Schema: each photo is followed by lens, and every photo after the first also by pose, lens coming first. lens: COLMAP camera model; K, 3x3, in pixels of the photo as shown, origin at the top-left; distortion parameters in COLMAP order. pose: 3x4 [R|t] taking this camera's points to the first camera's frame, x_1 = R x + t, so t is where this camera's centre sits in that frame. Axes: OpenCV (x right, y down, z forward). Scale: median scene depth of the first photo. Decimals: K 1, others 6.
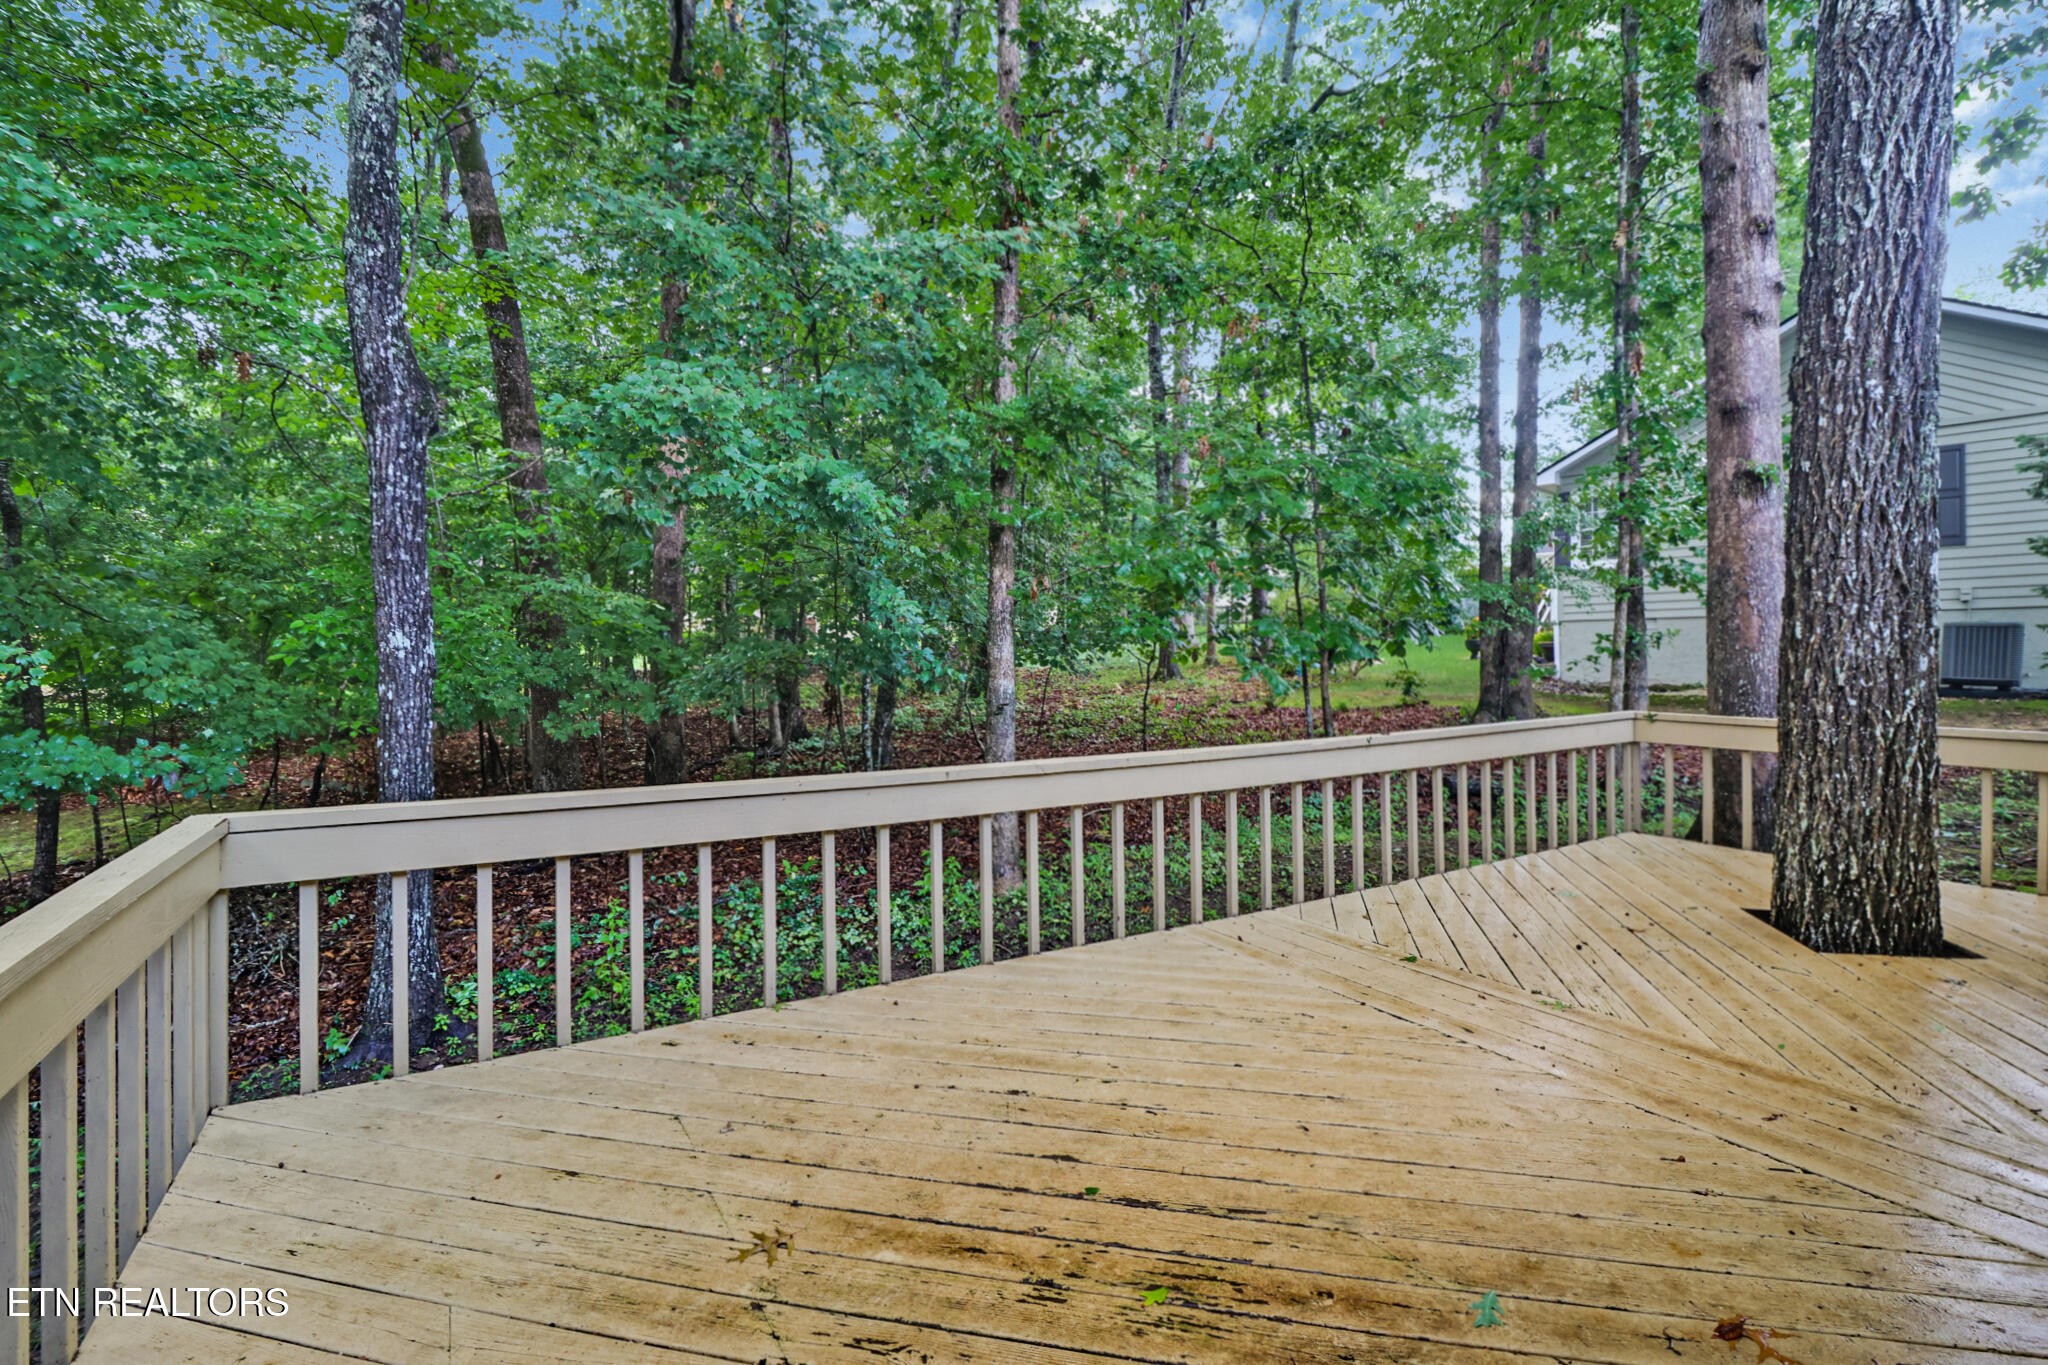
lens RADIAL K [[961.8, 0, 1024.0], [0, 961.8, 682.5], [0, 0, 1]] dist [-0.026328, 0.000005]
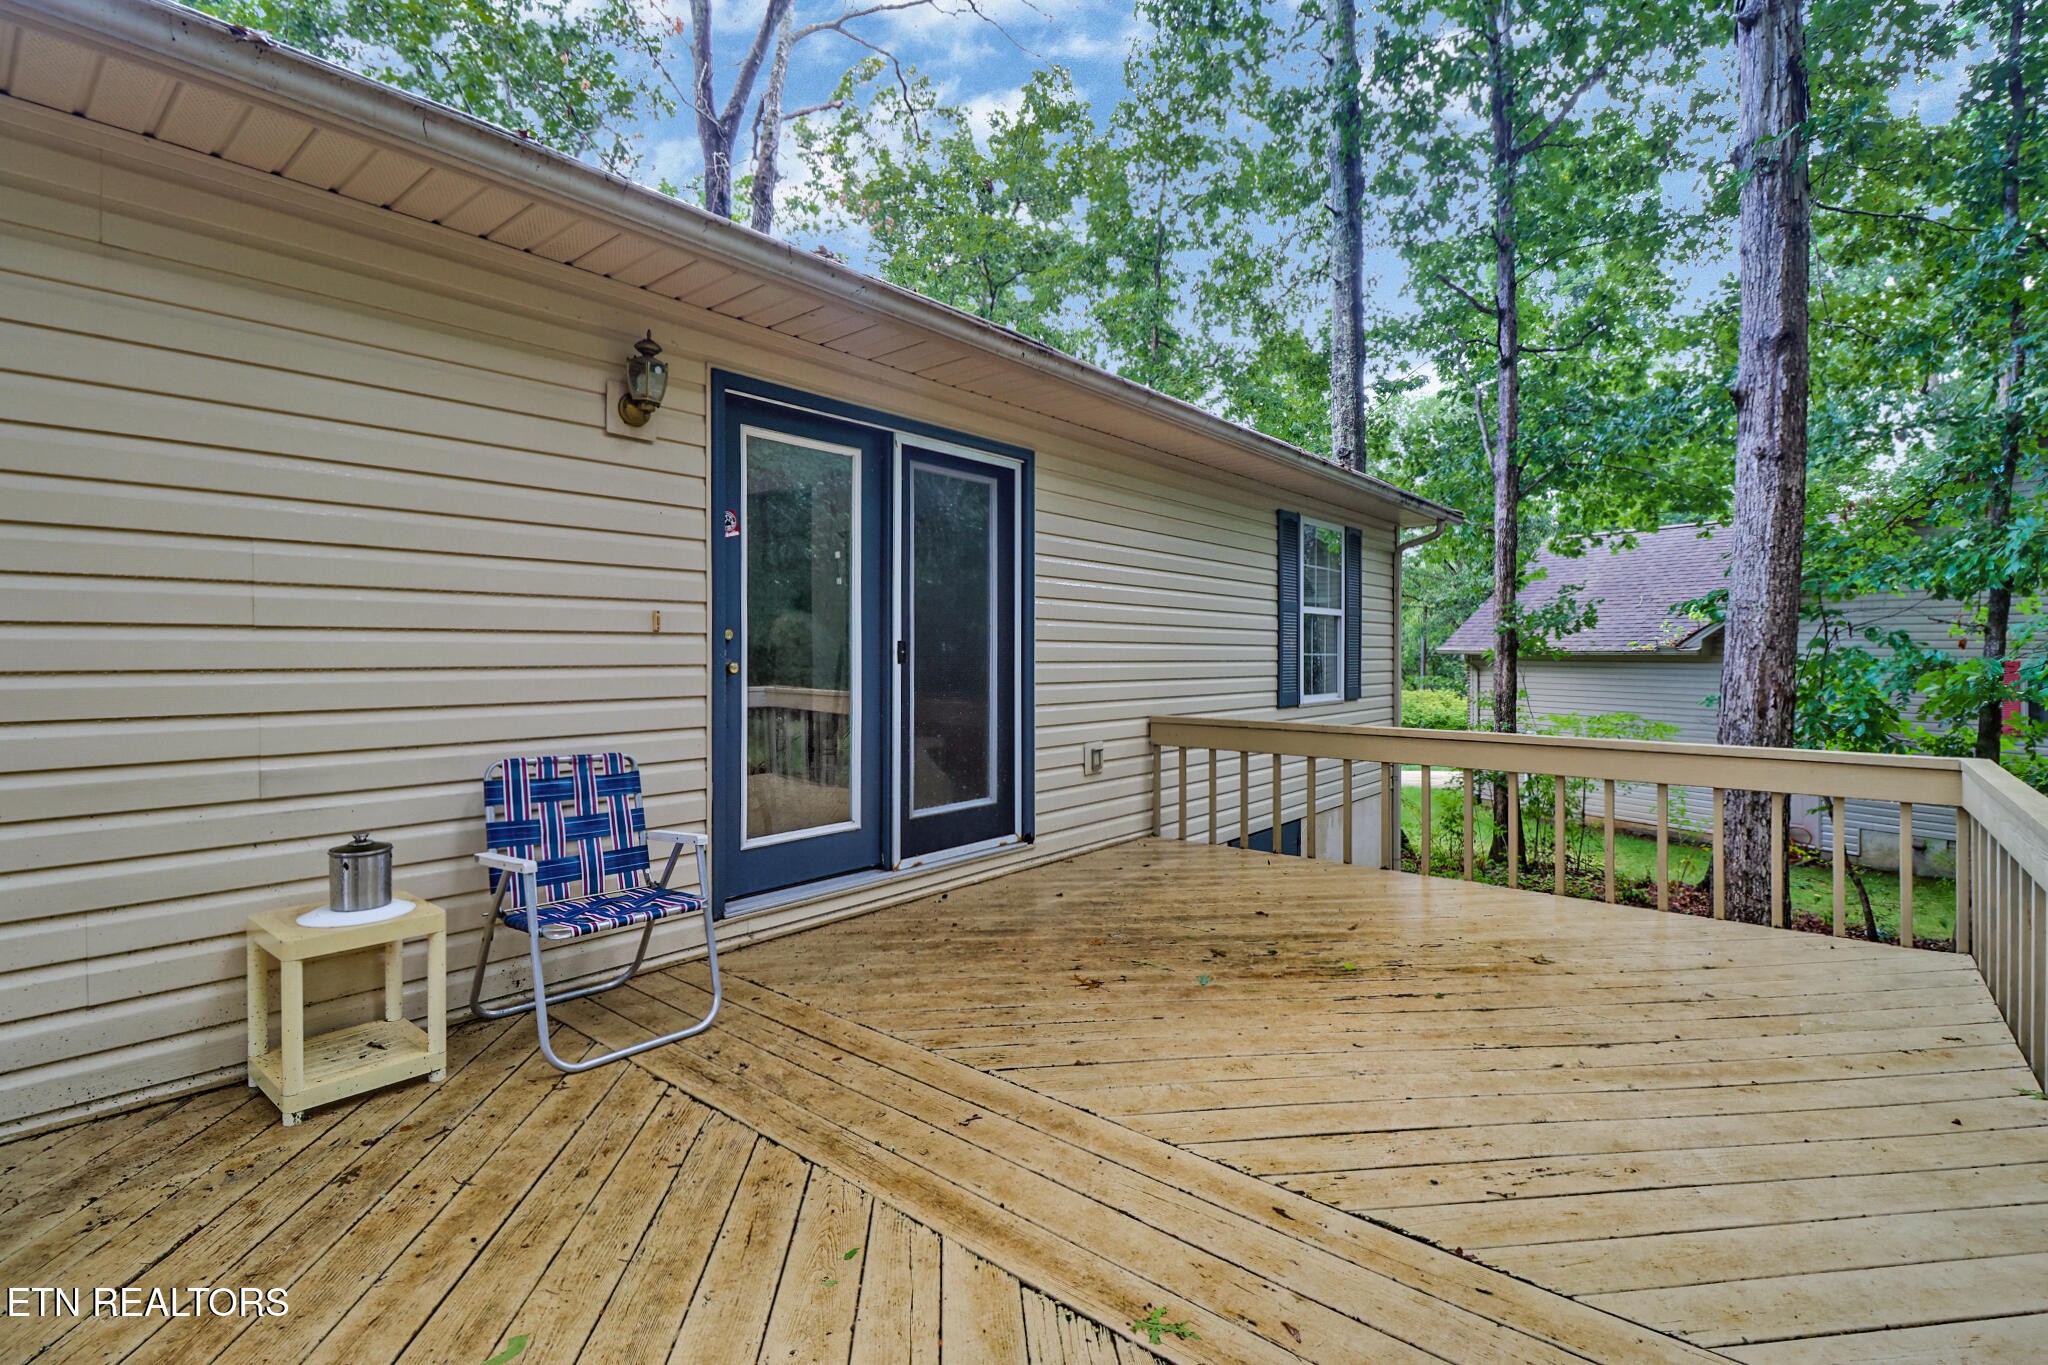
lens RADIAL K [[954.3, 0, 1038.3], [0, 954.3, 653.9], [0, 0, 1]] dist [0.010206, -0.011663]
pose [[-0.938764, 0.002782, -0.344550, 0.703676], [-0.009506, 0.999378, 0.033971, -0.043281], [0.344430, 0.035166, -0.938153, 1.278610]]
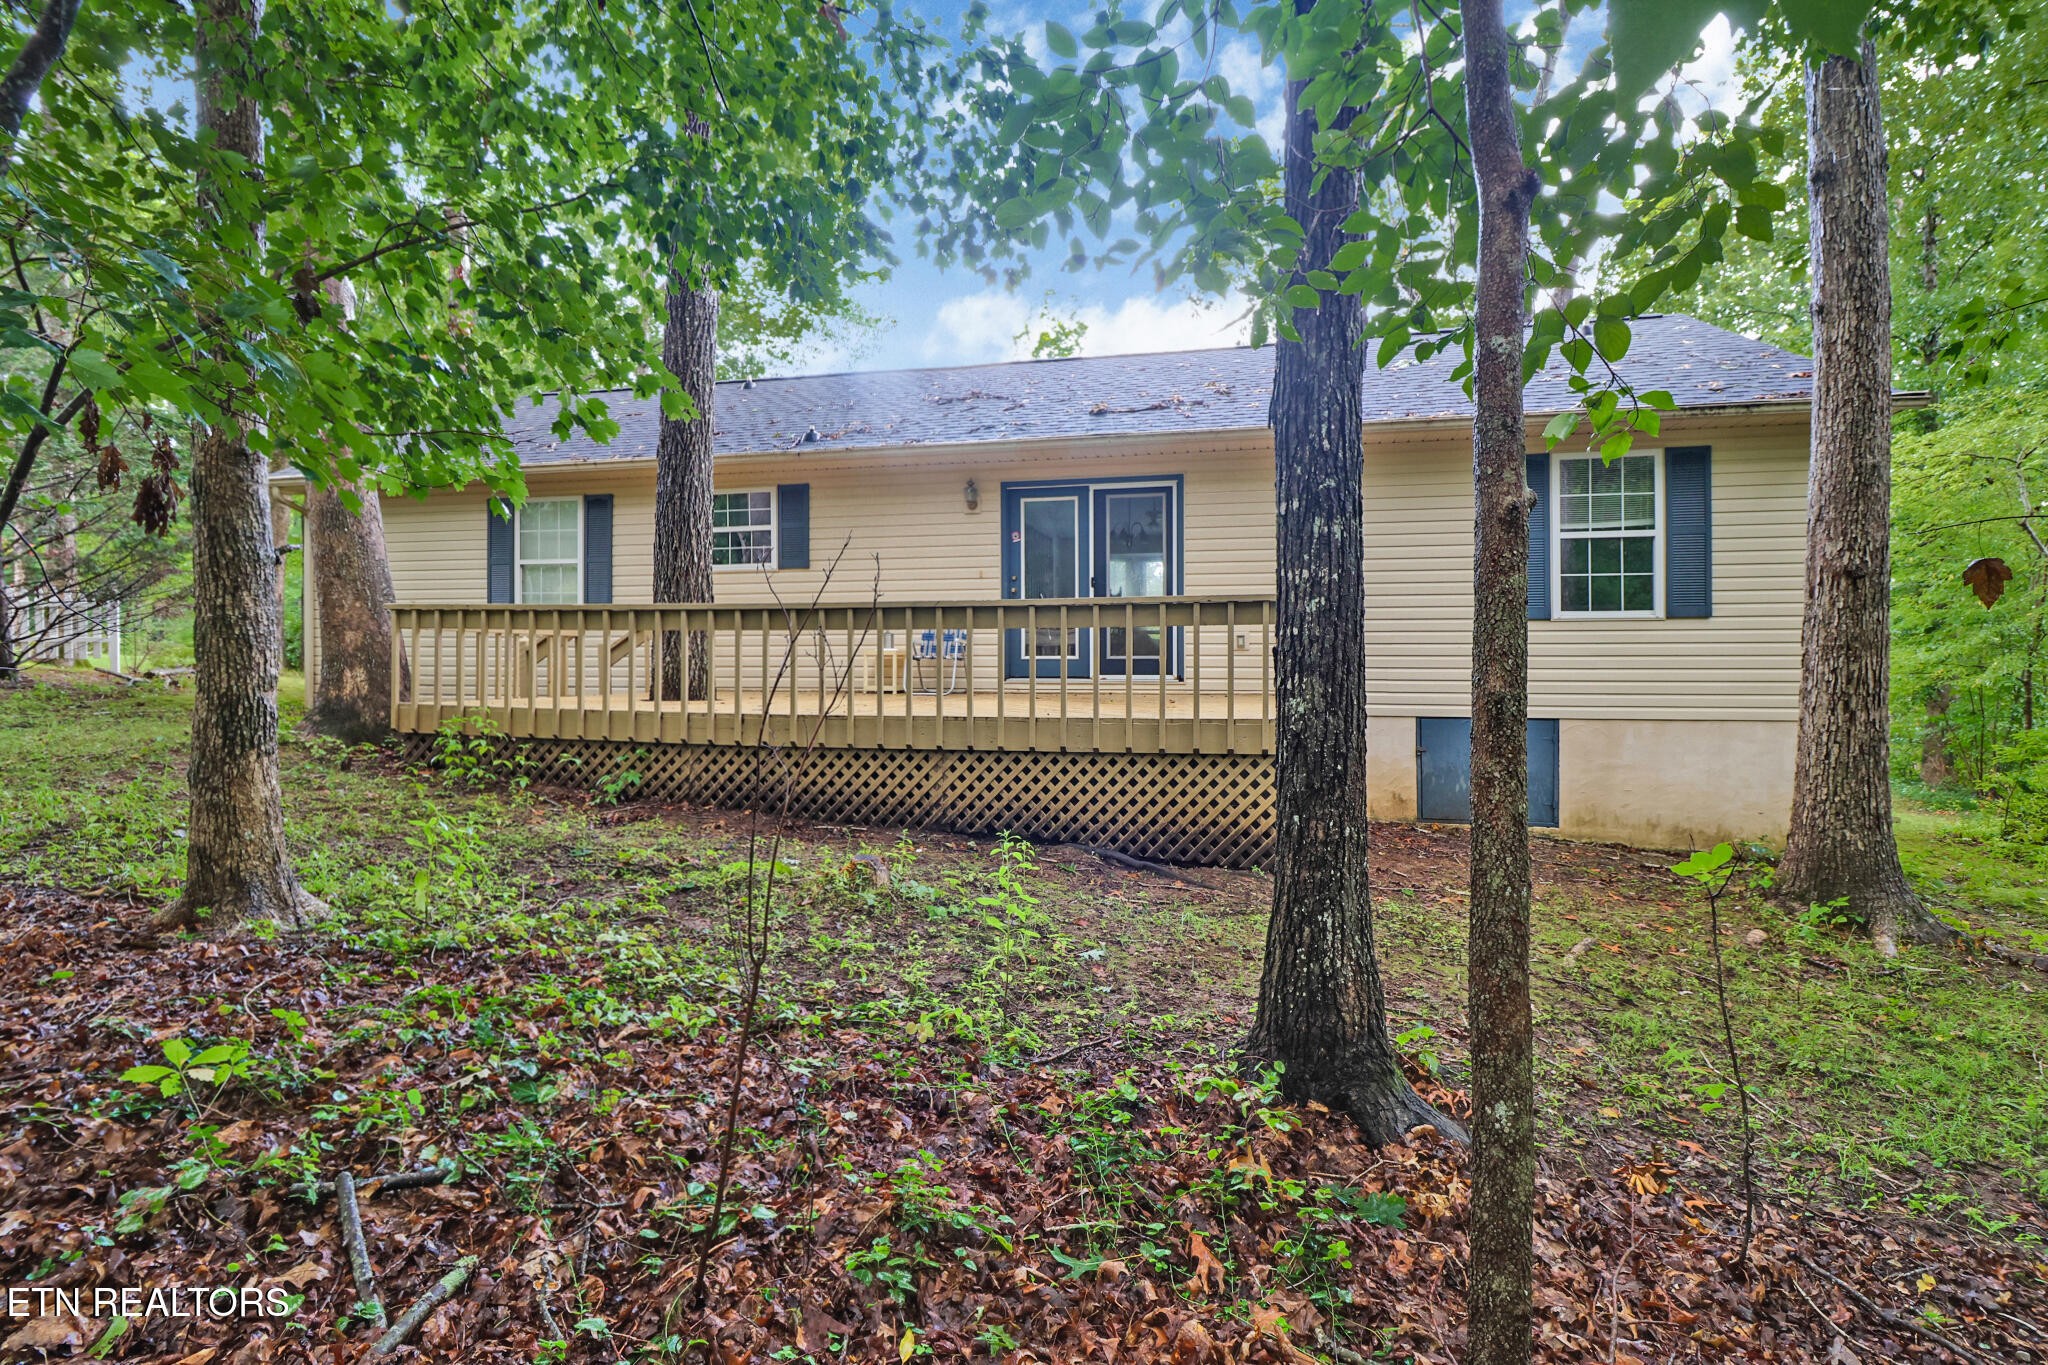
lens RADIAL K [[954.3, 0, 1038.3], [0, 954.3, 653.9], [0, 0, 1]] dist [0.010206, -0.011663]
pose [[-0.721124, 0.008240, 0.692757, -1.322663], [0.025125, 0.999583, 0.014264, 0.159606], [-0.692350, 0.027692, -0.721030, 2.152743]]
